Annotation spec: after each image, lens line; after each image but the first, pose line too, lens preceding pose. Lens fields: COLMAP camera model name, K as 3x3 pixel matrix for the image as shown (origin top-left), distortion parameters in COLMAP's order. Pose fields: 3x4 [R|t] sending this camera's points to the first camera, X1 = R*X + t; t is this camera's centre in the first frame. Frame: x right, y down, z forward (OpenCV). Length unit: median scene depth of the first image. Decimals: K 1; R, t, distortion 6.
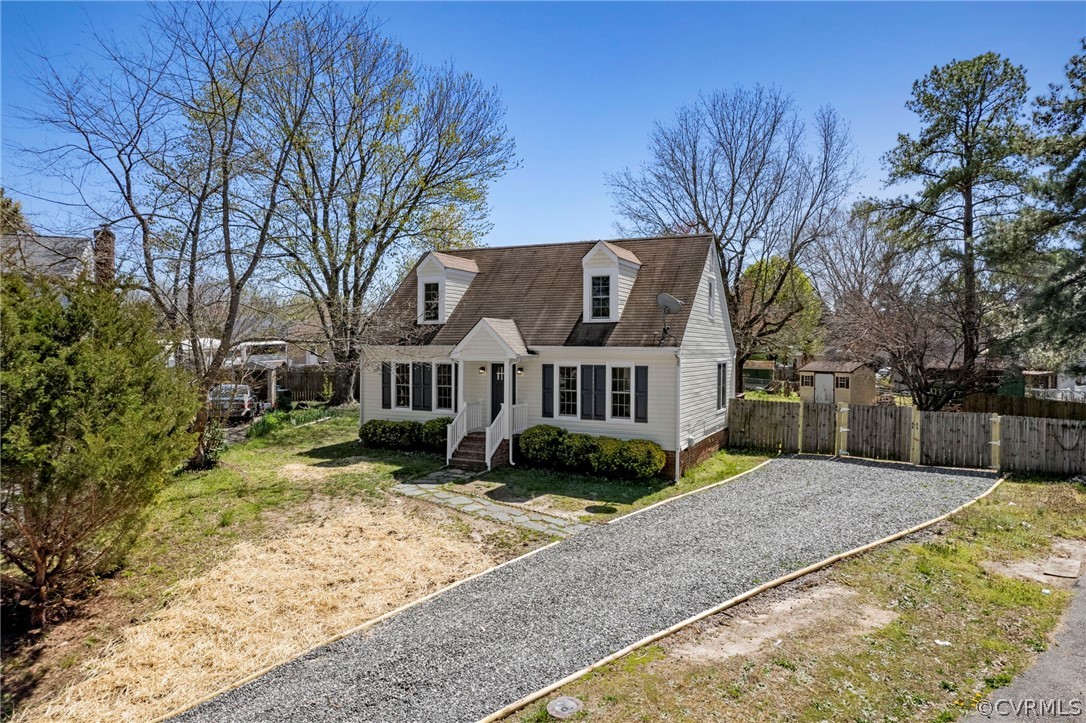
lens RADIAL K [[757.8, 0, 518.2], [0, 757.8, 349.1], [0, 0, 1]] dist [-0.040855, 0.000216]
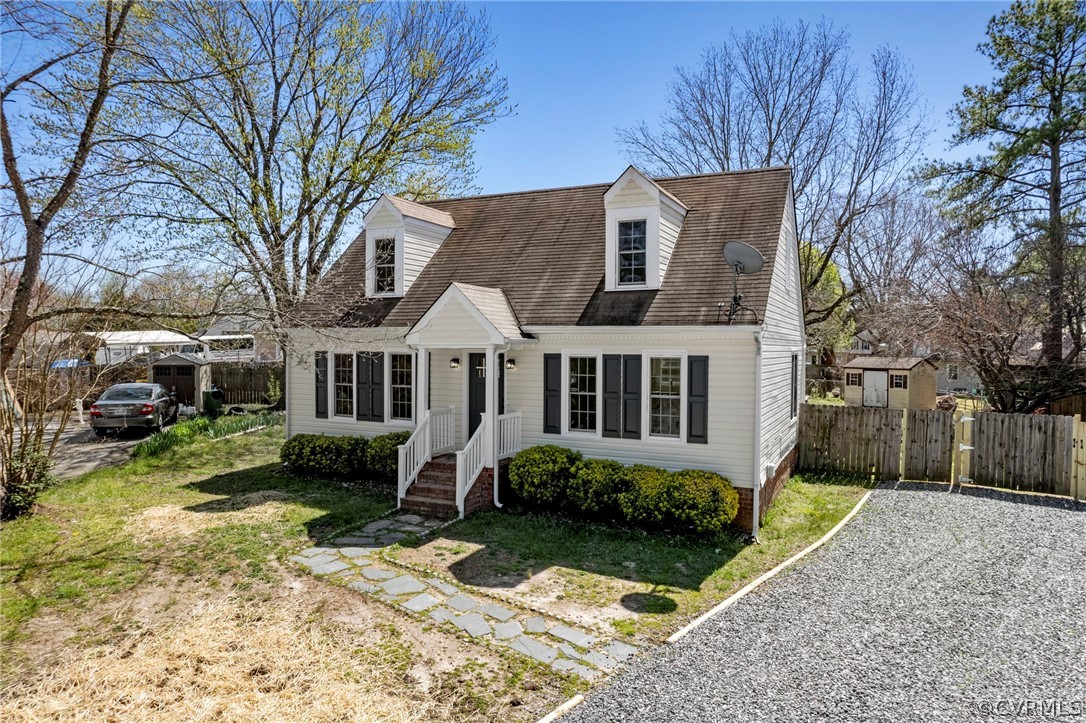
lens RADIAL K [[717.4, 0, 543.0], [0, 717.4, 361.5], [0, 0, 1]] dist [-0.060506, 0.054612]
pose [[0.999217, 0.001630, 0.039525, 0.006269], [-0.002303, 0.999853, 0.016968, 0.016263], [-0.039491, -0.017046, 0.999075, 0.372700]]
